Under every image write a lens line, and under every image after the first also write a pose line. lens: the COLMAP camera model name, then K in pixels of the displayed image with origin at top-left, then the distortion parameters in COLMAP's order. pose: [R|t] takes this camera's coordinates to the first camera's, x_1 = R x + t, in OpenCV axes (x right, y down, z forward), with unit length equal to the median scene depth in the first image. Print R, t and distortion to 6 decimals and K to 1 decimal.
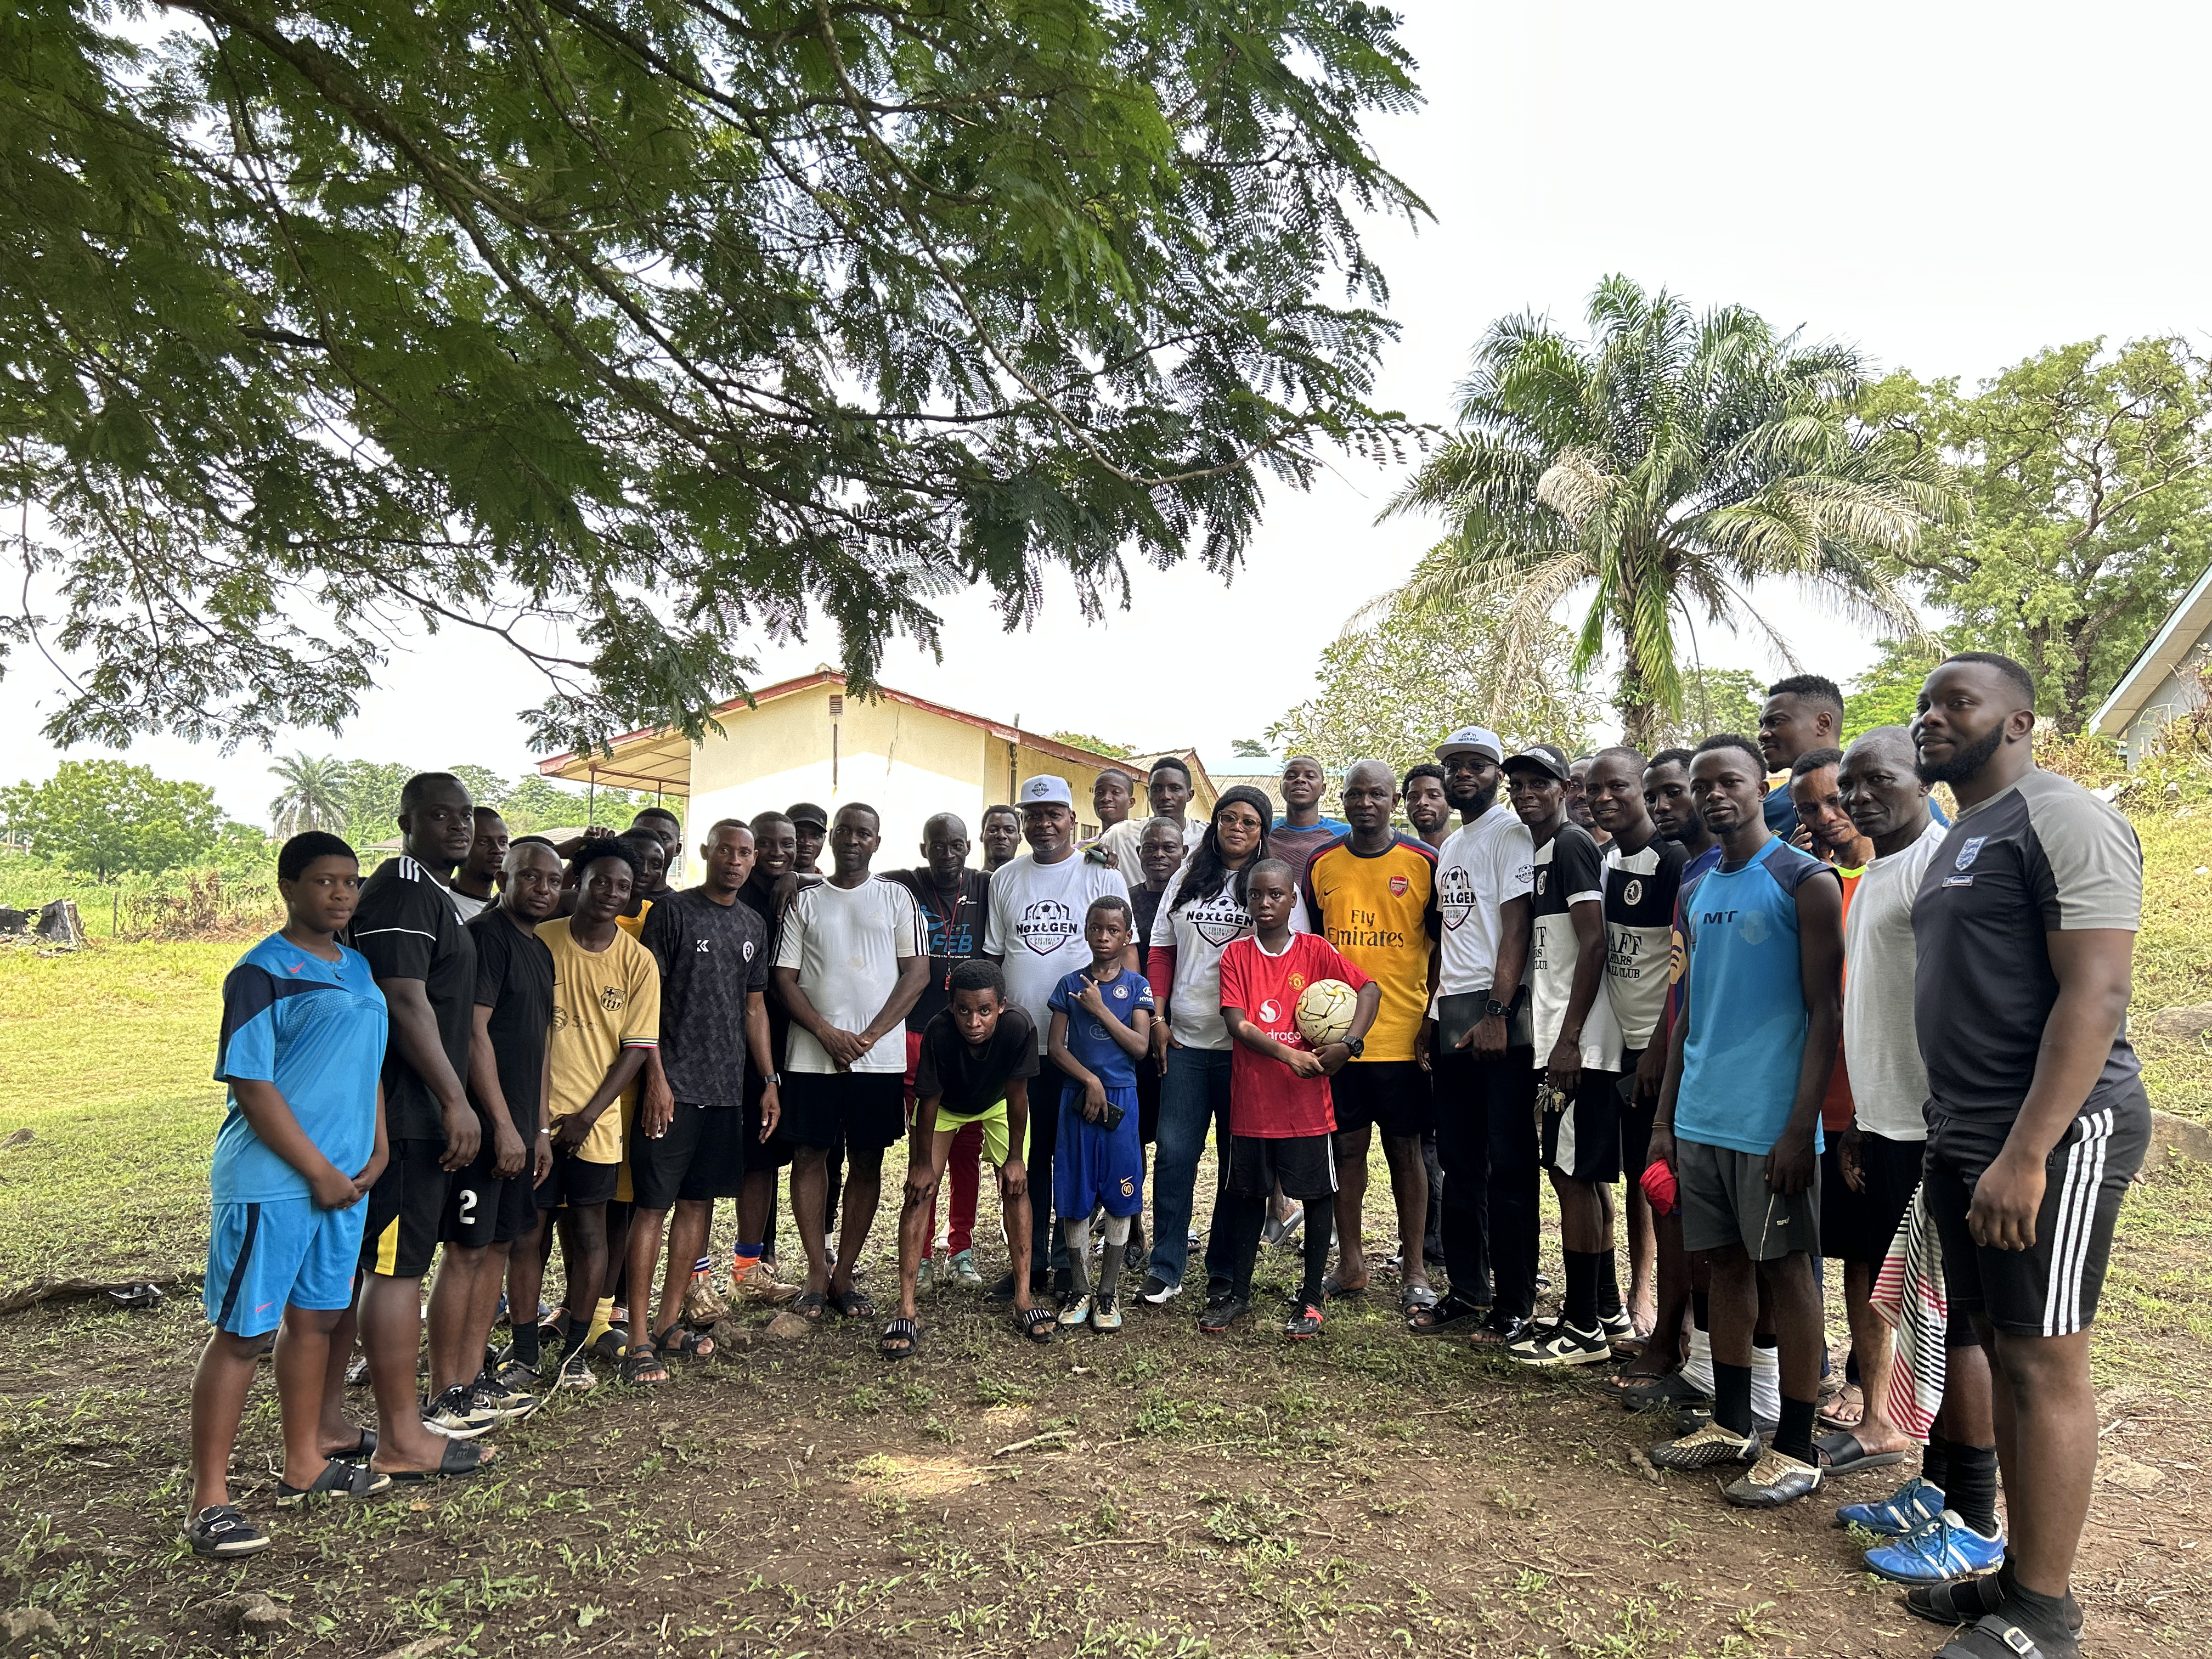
lens RADIAL K [[1667.0, 0, 1101.4], [0, 1667.0, 834.8], [0, 0, 1]] dist [0.053907, -0.067442]
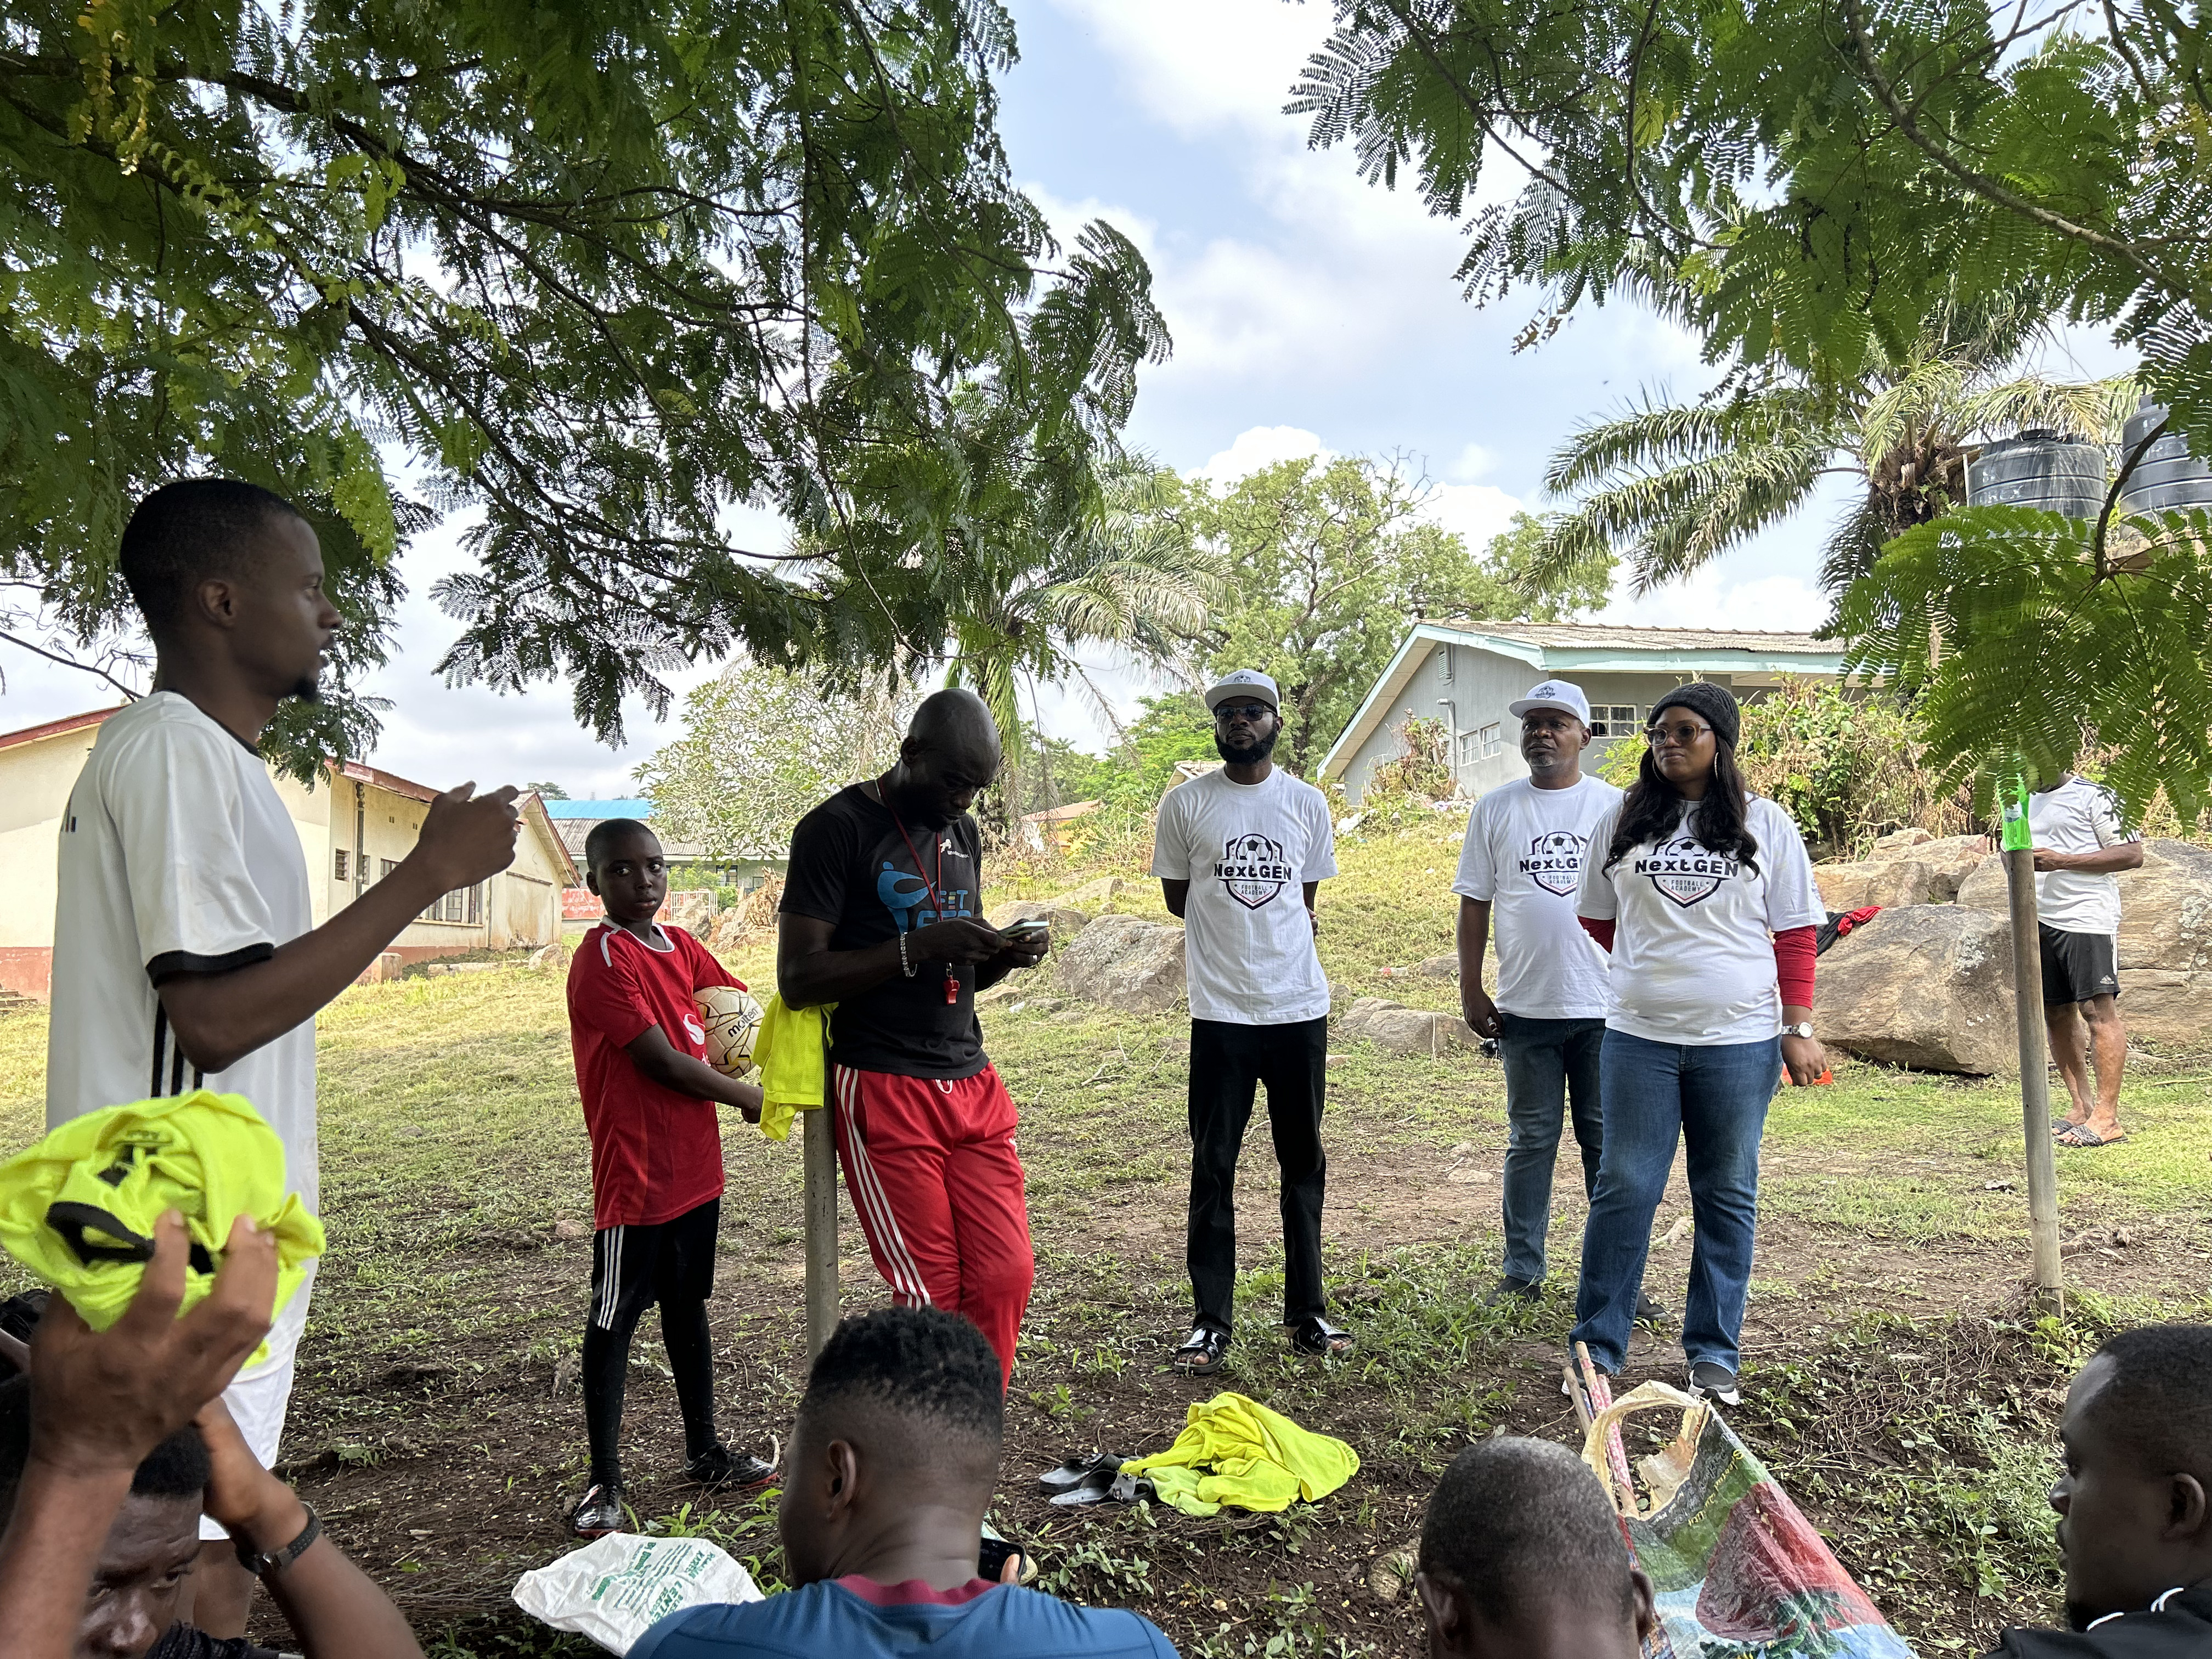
lens RADIAL K [[1663.7, 0, 1112.1], [0, 1663.7, 824.9], [0, 0, 1]] dist [0.107878, -0.148141]
pose [[0.912890, -0.007899, 0.408129, -0.239982], [0.021298, 0.999373, -0.028297, 0.024846], [-0.407649, 0.034524, 0.912486, -0.252482]]
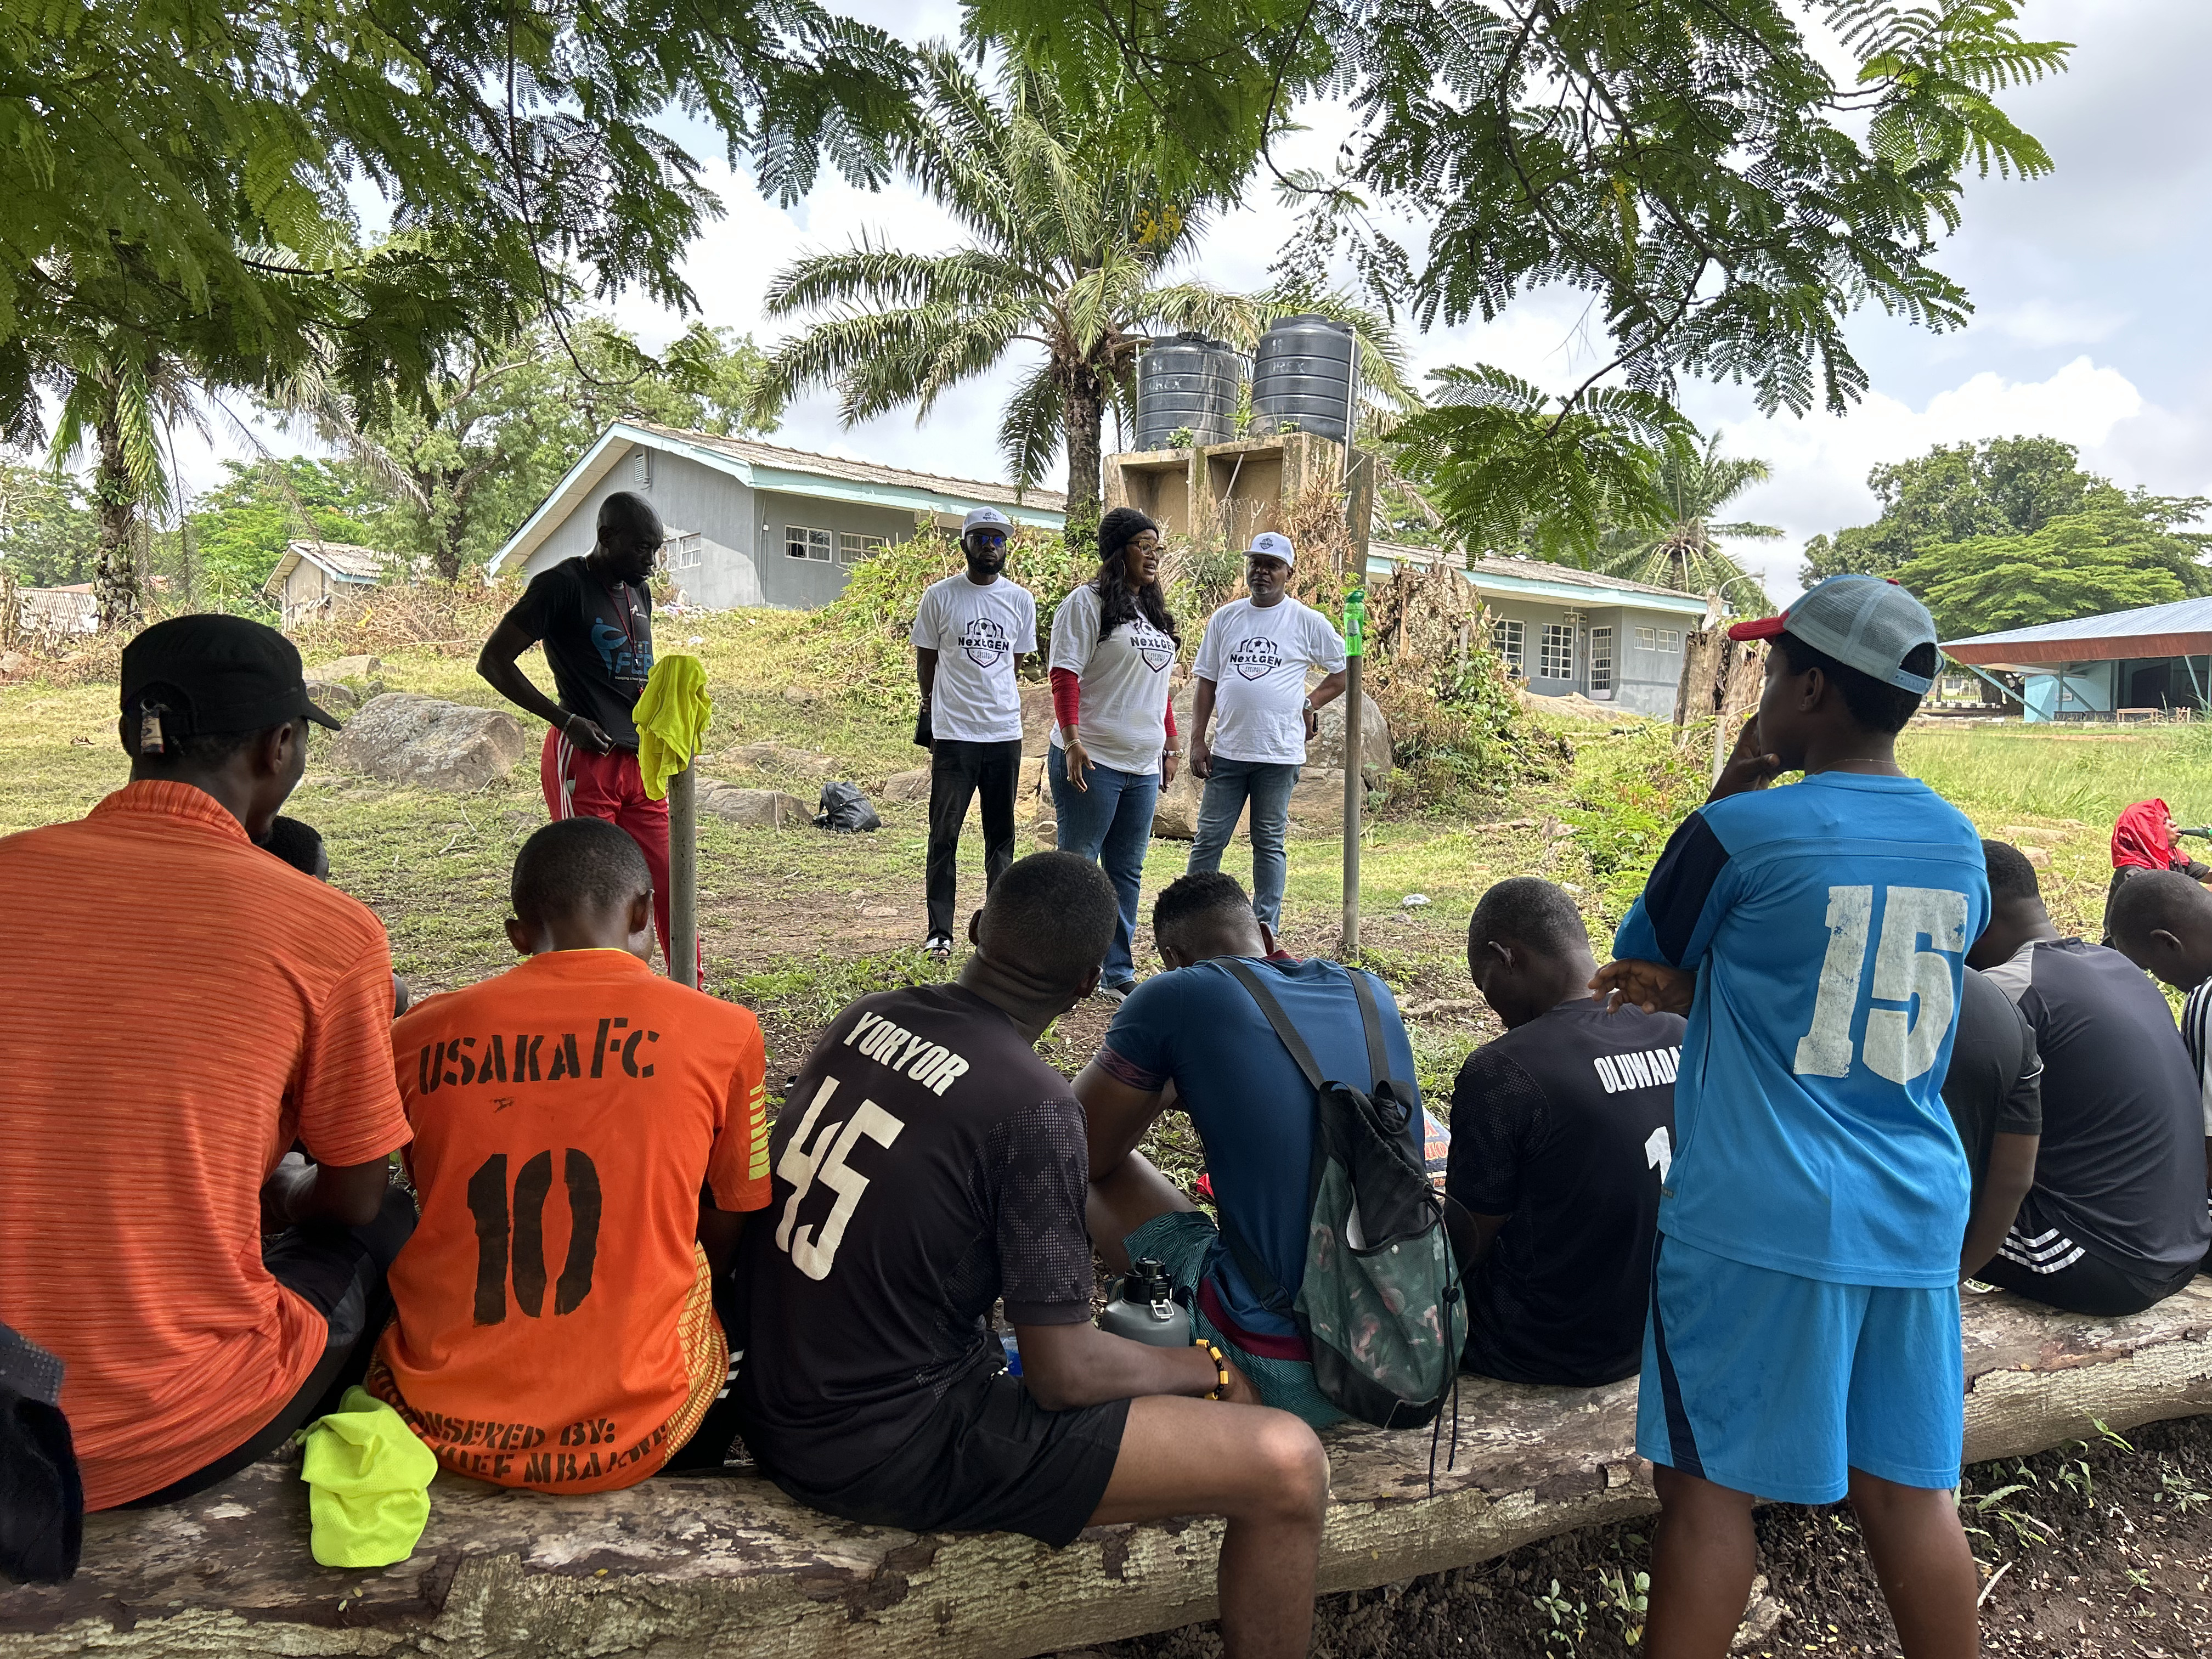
lens RADIAL K [[1665.8, 0, 1111.5], [0, 1665.8, 834.6], [0, 0, 1]] dist [0.056932, -0.075096]
pose [[0.596230, -0.045188, 0.801541, -0.475521], [-0.035162, 0.995987, 0.082306, 0.047863], [-0.802043, -0.077256, 0.592248, -0.258553]]
